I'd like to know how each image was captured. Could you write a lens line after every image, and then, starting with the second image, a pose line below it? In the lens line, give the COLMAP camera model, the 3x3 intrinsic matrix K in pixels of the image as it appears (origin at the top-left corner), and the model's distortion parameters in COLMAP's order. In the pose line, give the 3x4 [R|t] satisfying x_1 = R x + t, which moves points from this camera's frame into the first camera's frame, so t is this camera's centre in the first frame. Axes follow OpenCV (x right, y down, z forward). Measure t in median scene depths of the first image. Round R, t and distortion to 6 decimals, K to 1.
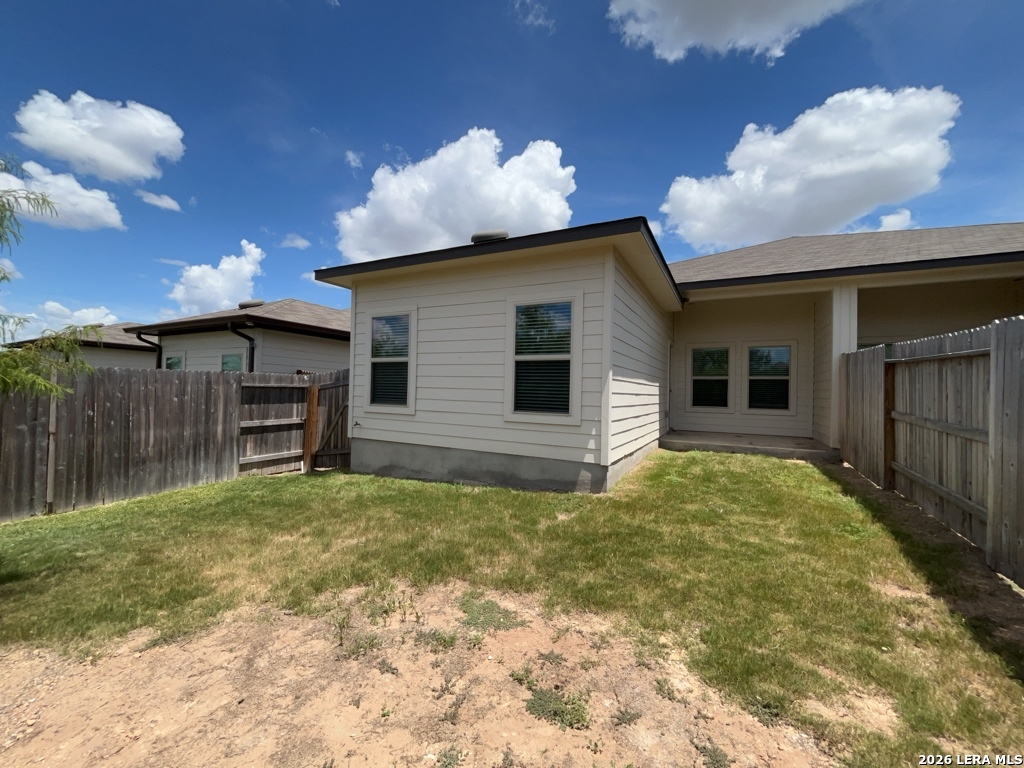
lens RADIAL K [[412.2, 0, 512.4], [0, 412.2, 385.6], [0, 0, 1]] dist [-0.003924, 0.000222]
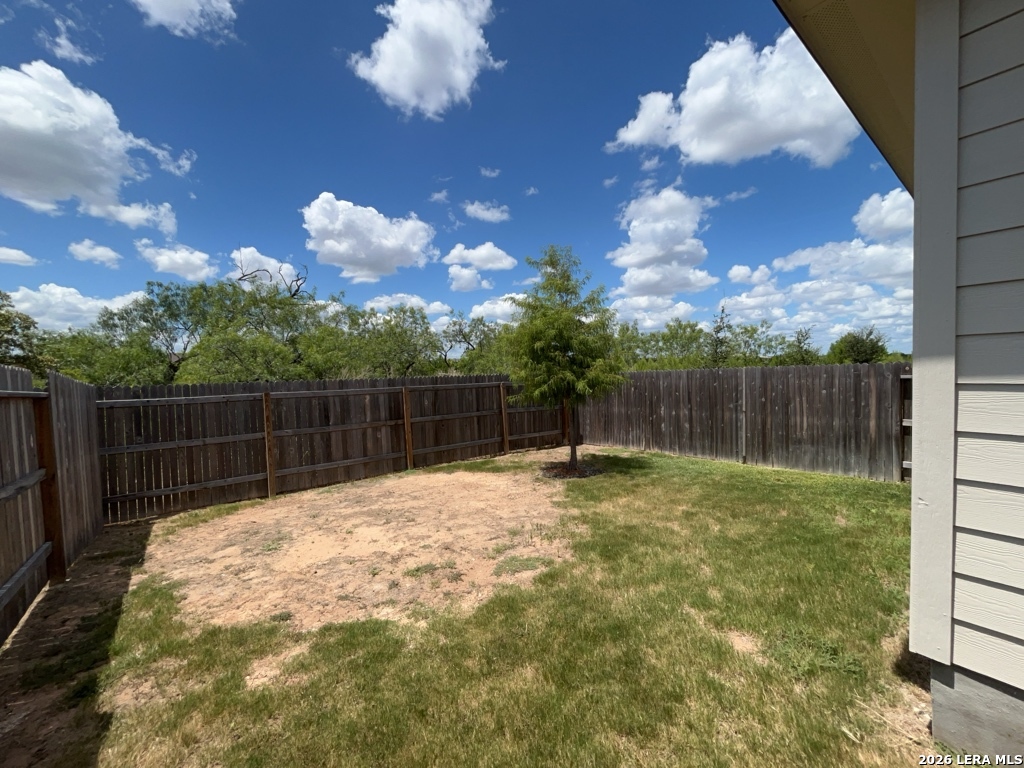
lens RADIAL K [[412.2, 0, 515.4], [0, 412.2, 386.6], [0, 0, 1]] dist [-0.003924, 0.000222]
pose [[-0.388407, 0.029569, -0.921013, 0.801717], [0.031012, 0.999338, 0.019005, -0.040690], [0.920966, -0.021181, -0.389067, 1.038585]]
